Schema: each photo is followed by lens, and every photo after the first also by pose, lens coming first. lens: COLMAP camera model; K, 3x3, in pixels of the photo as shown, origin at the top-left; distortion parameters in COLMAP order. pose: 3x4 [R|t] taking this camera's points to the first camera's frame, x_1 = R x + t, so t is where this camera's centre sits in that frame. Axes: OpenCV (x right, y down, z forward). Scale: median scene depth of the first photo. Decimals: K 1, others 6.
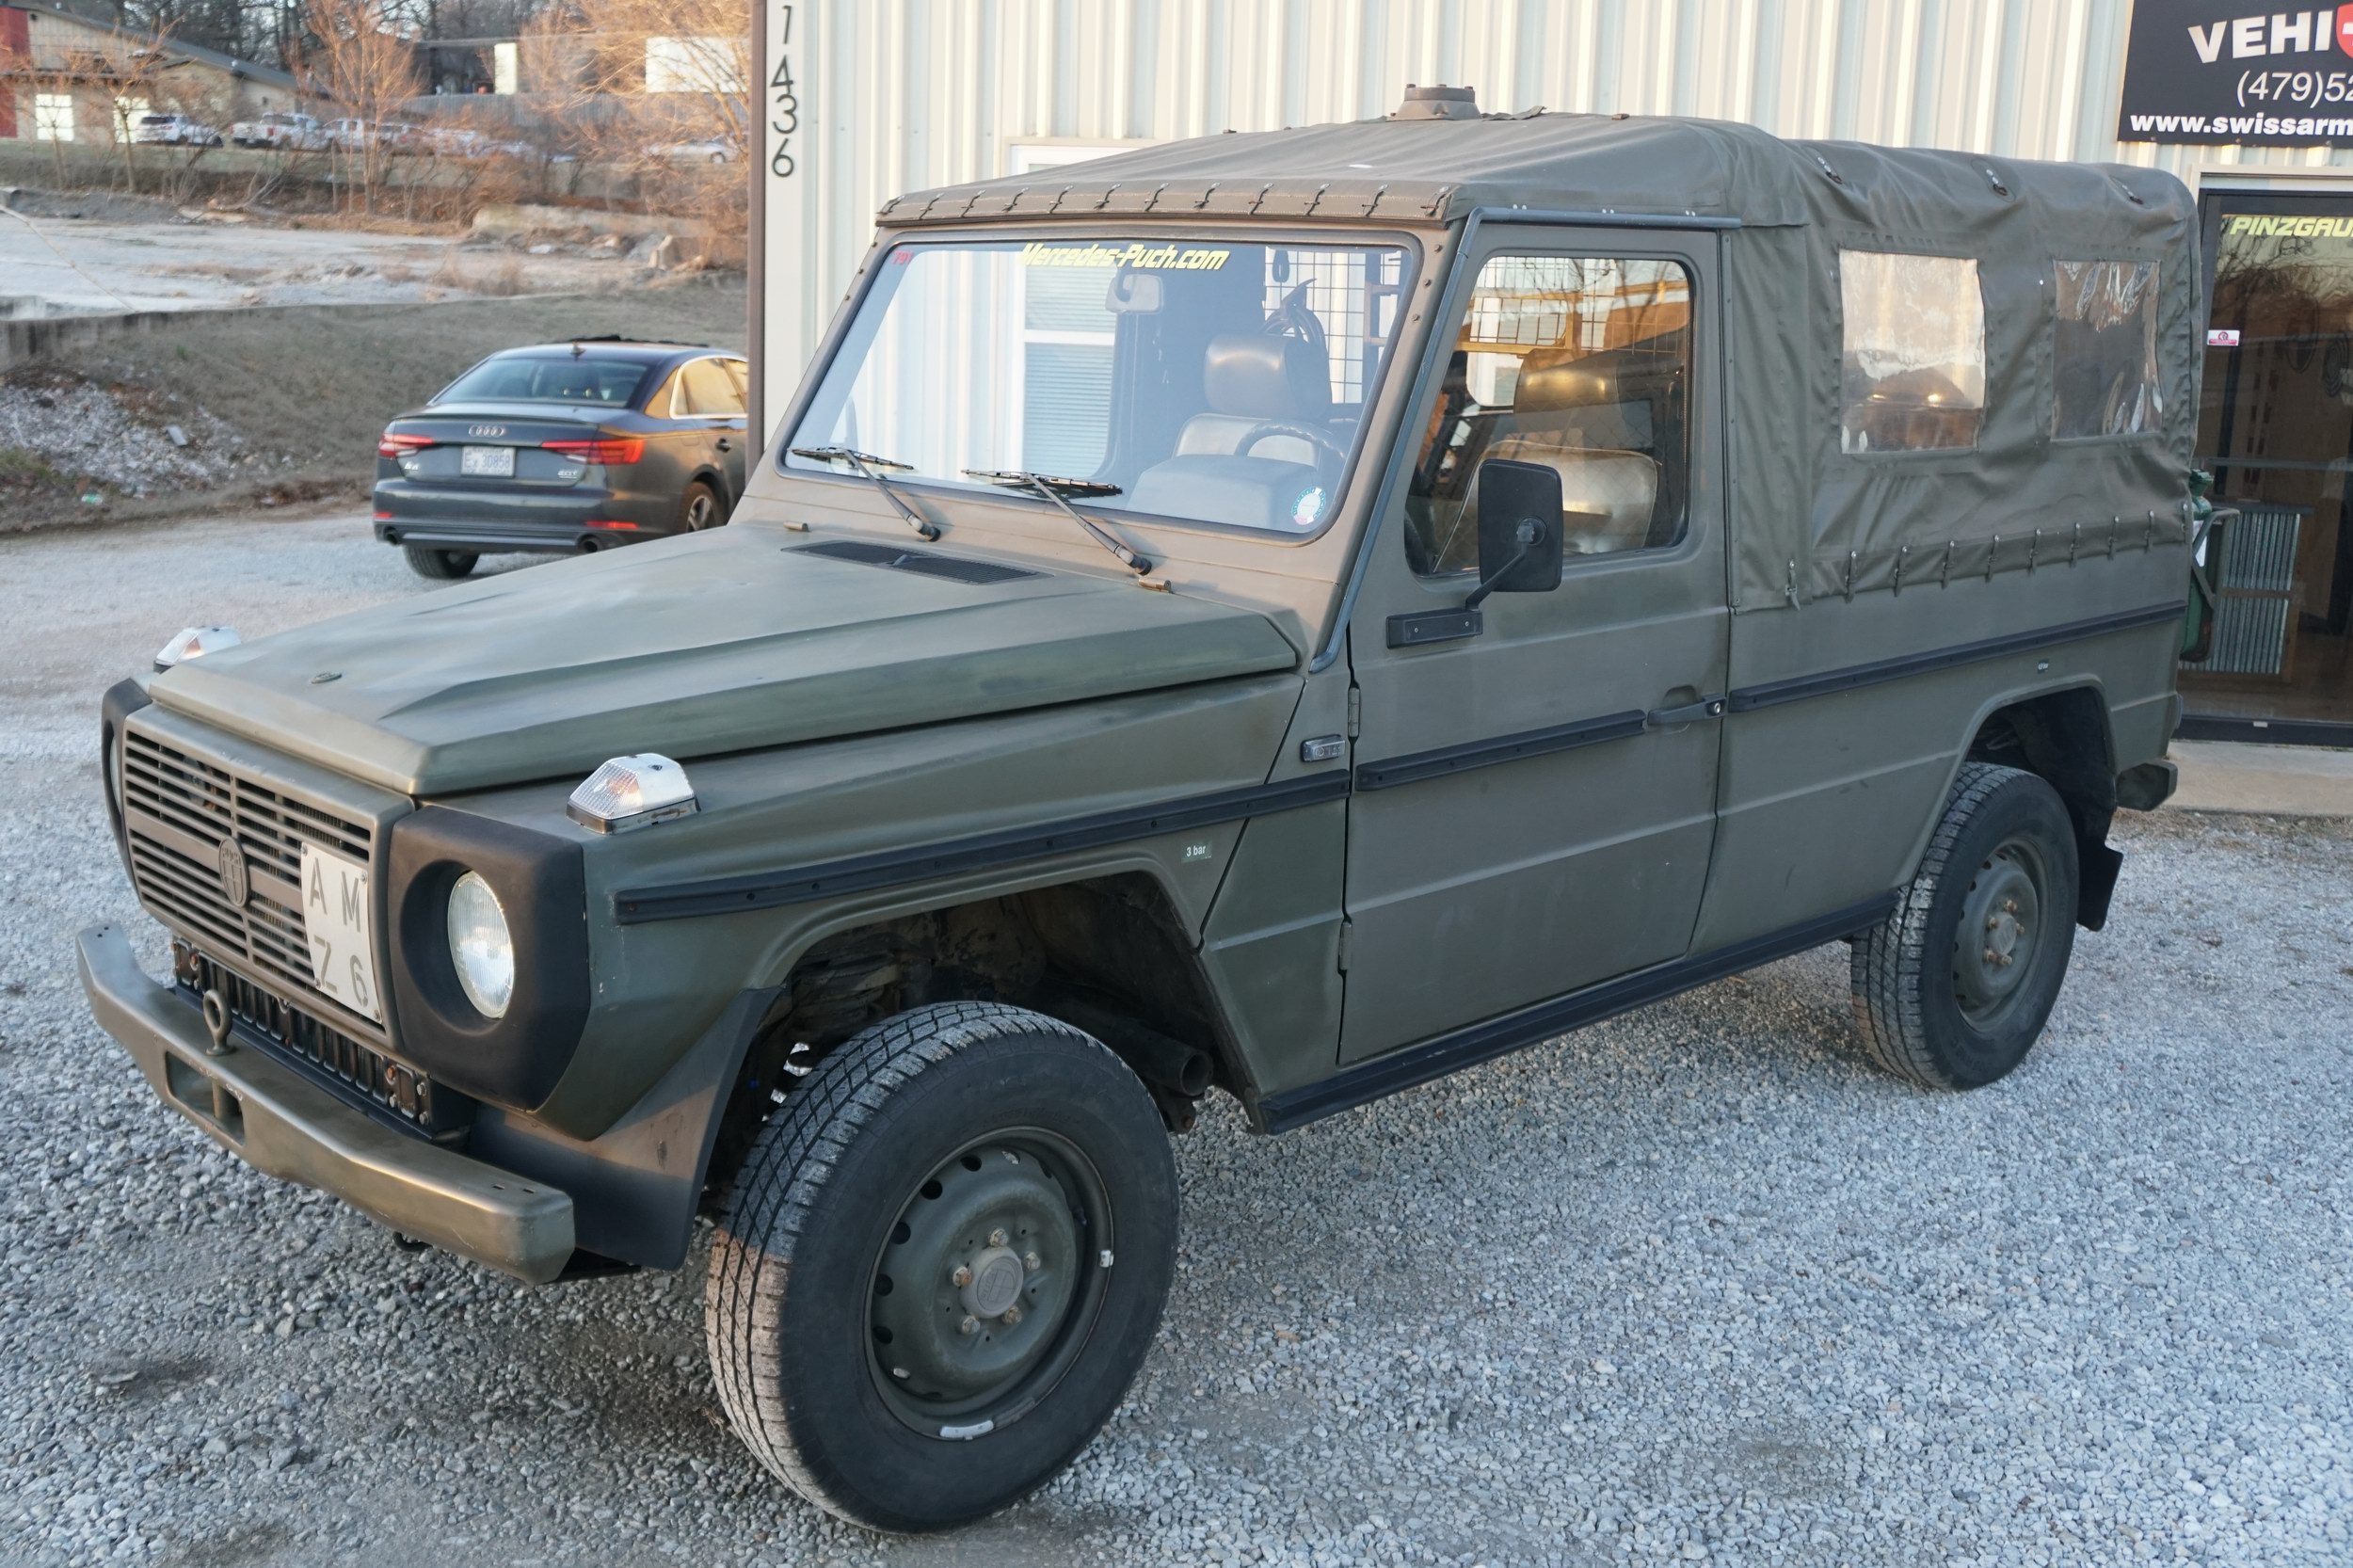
lens RADIAL K [[2347.3, 0, 1171.9], [0, 2347.3, 785.8], [0, 0, 1]] dist [-0.092655, 0.238383]
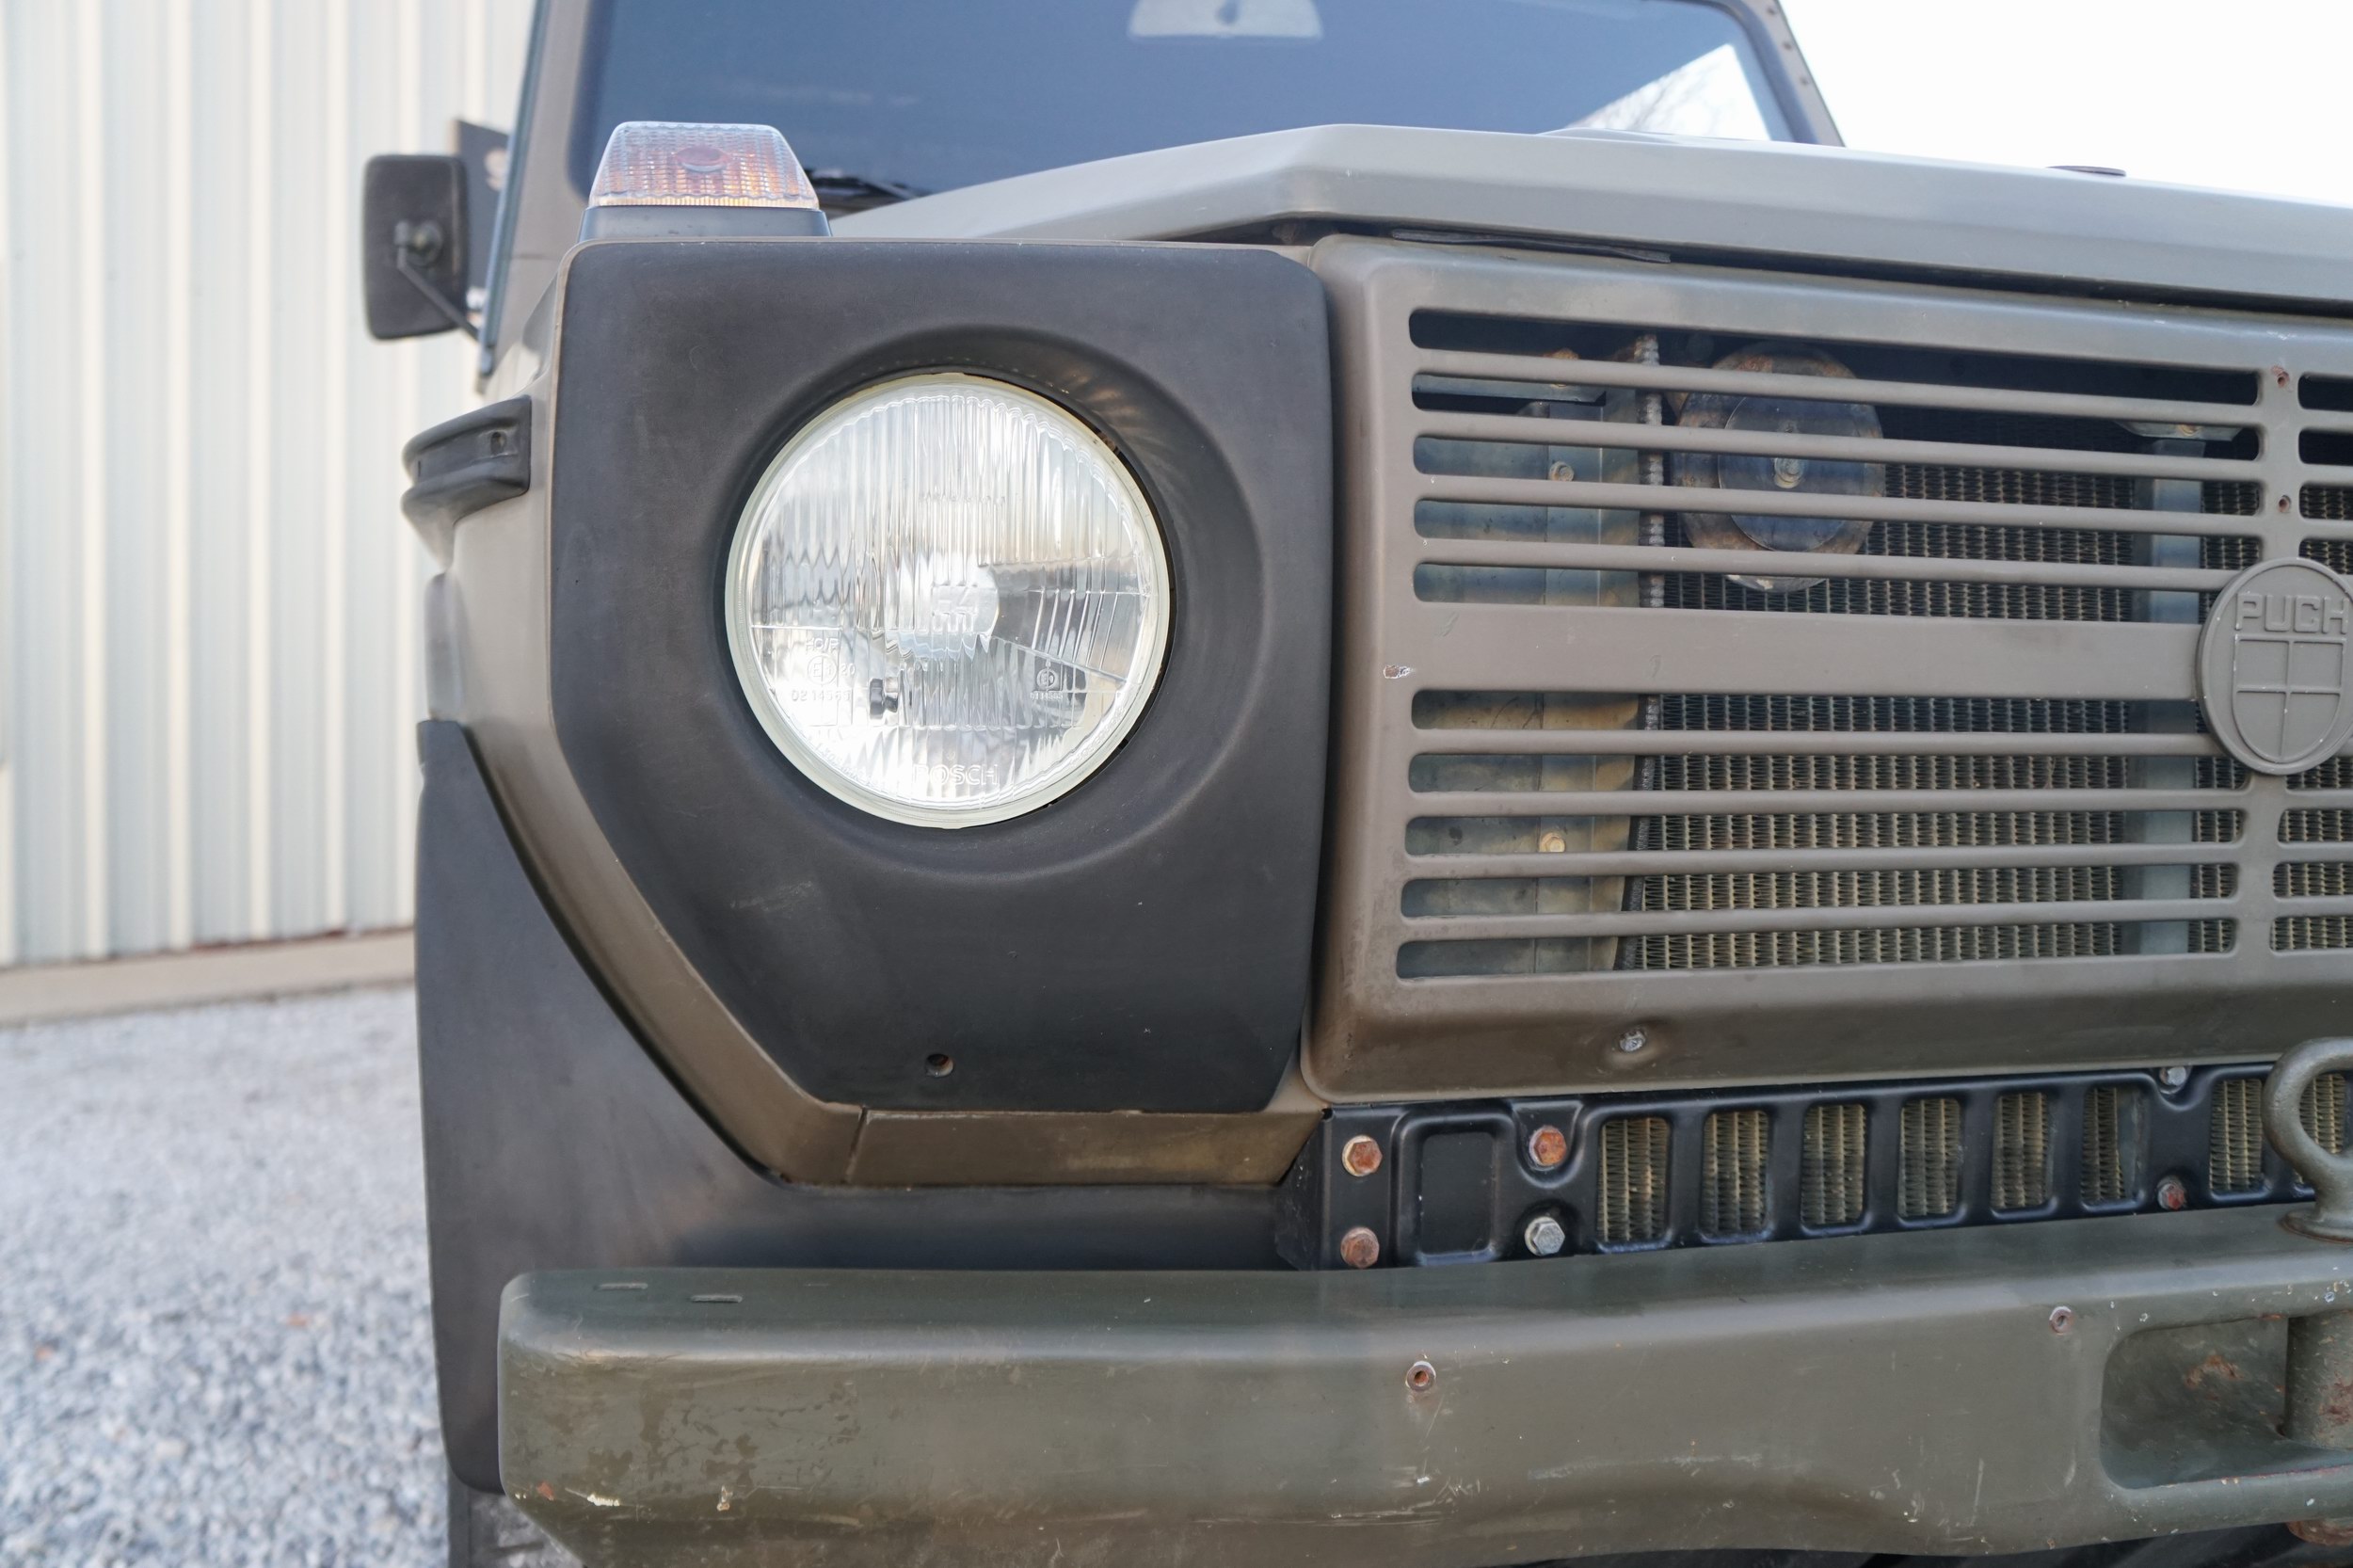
lens RADIAL K [[2159.2, 0, 1158.7], [0, 2159.2, 769.7], [0, 0, 1]] dist [-0.136055, 0.206114]
pose [[0.436793, -0.041691, 0.898595, -0.587885], [0.182557, 0.982247, -0.043166, 0.027498], [-0.880843, 0.182900, 0.436650, 0.799807]]
